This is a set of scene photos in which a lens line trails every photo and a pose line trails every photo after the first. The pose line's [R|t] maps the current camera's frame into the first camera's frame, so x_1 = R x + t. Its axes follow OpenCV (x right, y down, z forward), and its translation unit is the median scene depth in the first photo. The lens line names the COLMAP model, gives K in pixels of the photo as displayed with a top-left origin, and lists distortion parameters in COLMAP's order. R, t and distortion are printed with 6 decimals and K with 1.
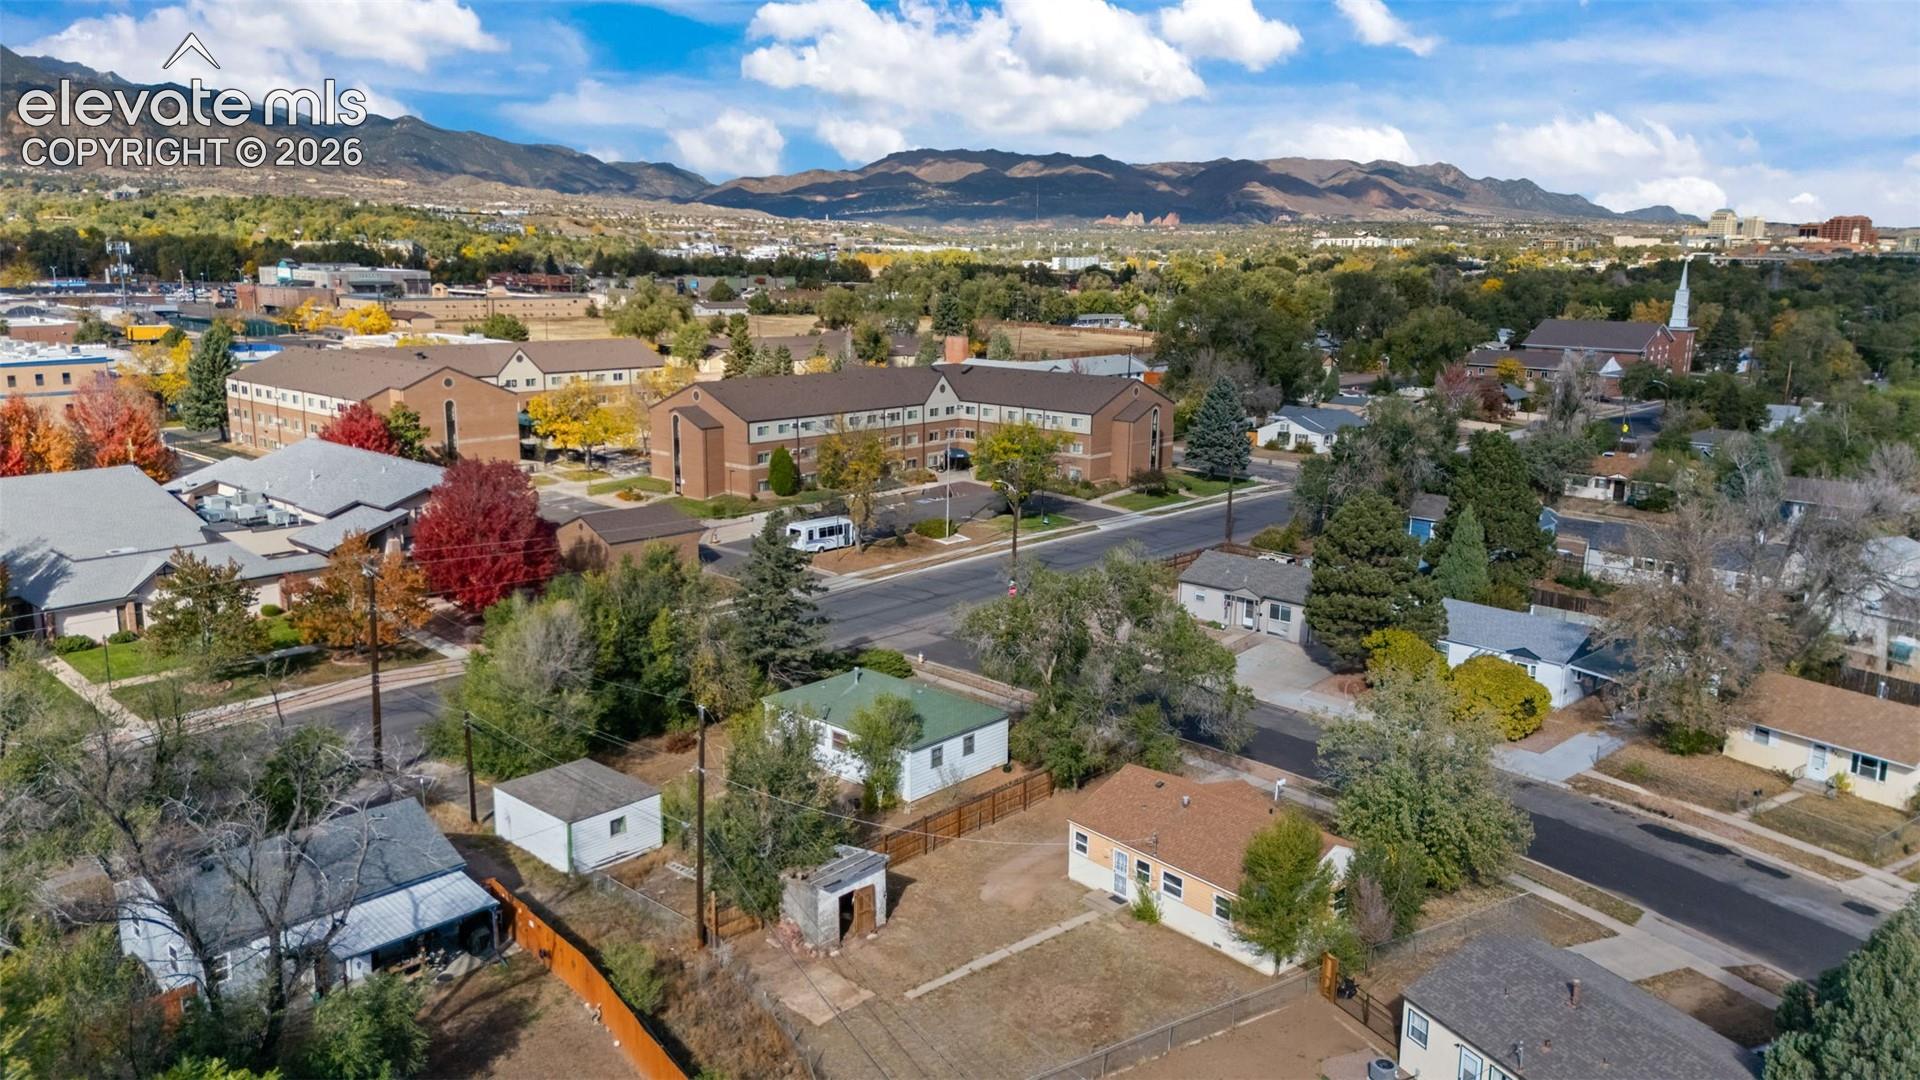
lens RADIAL K [[1409.6, 0, 960.6], [0, 1409.6, 550.3], [0, 0, 1]] dist [0.102244, -0.114818]
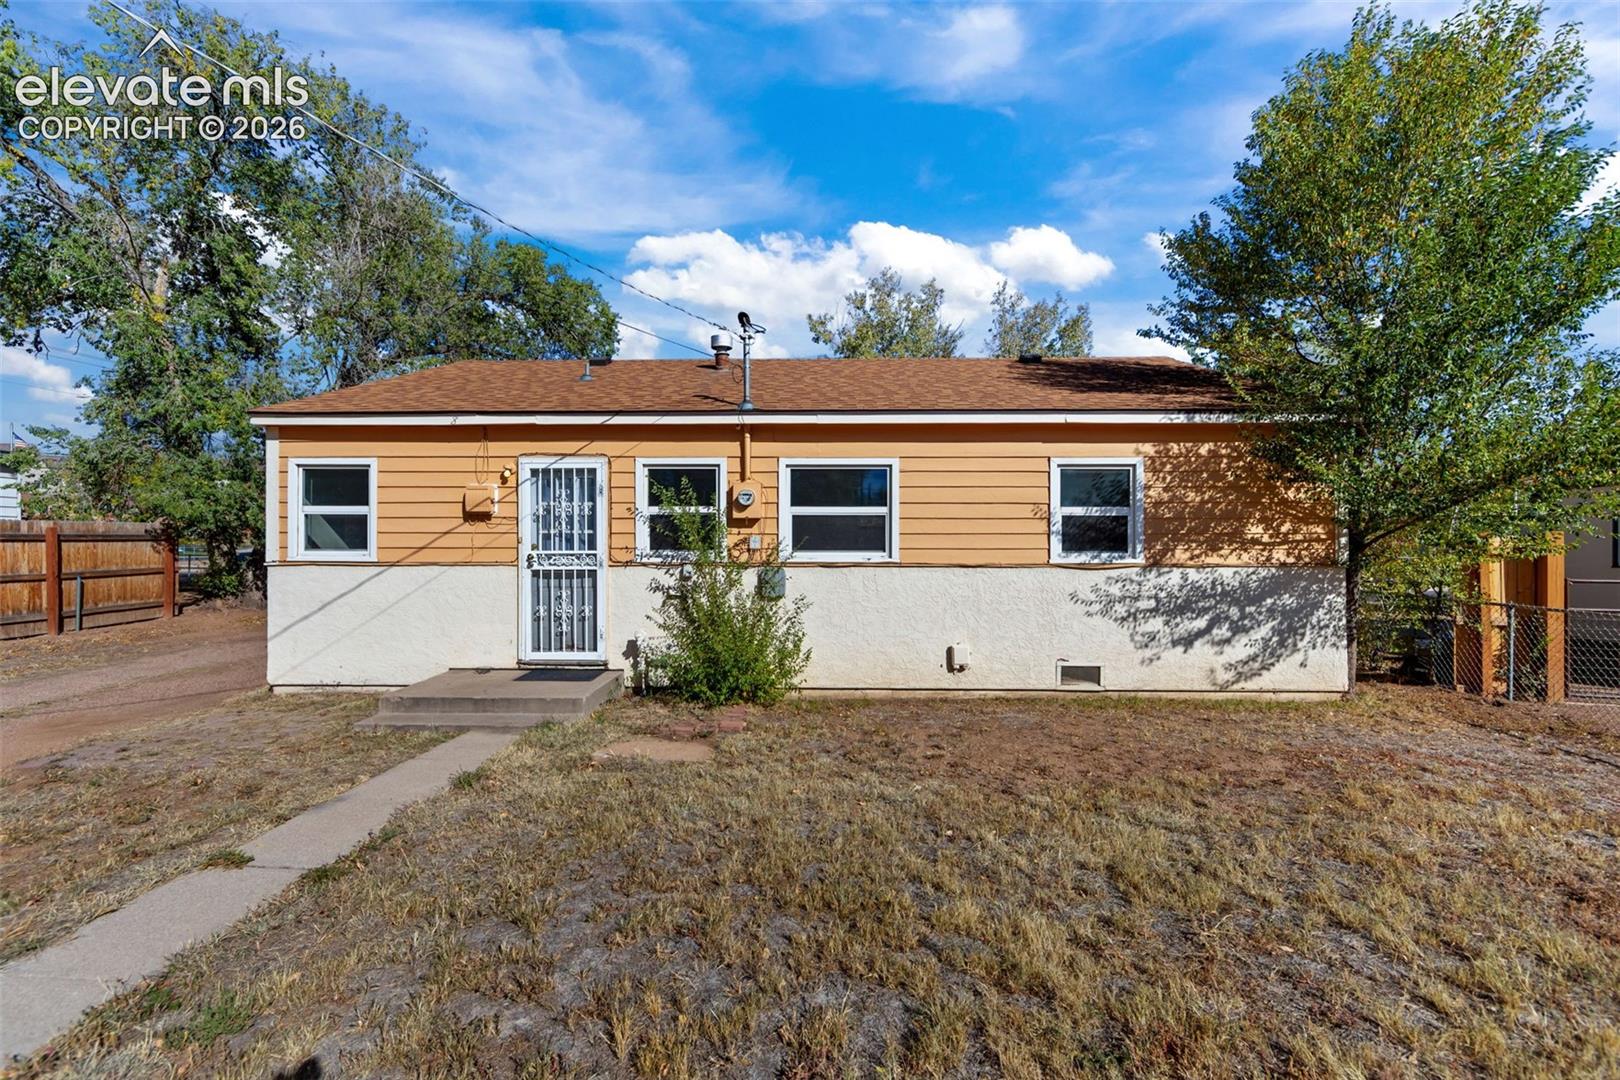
lens RADIAL K [[626.1, 0, 810.0], [0, 626.1, 540.0], [0, 0, 1]] dist [0.001505, 0.000258]
pose [[0.661787, -0.012965, 0.749579, 0.049069], [0.167842, 0.977033, -0.131285, 0.196060], [-0.730662, 0.212693, 0.648764, 0.720134]]
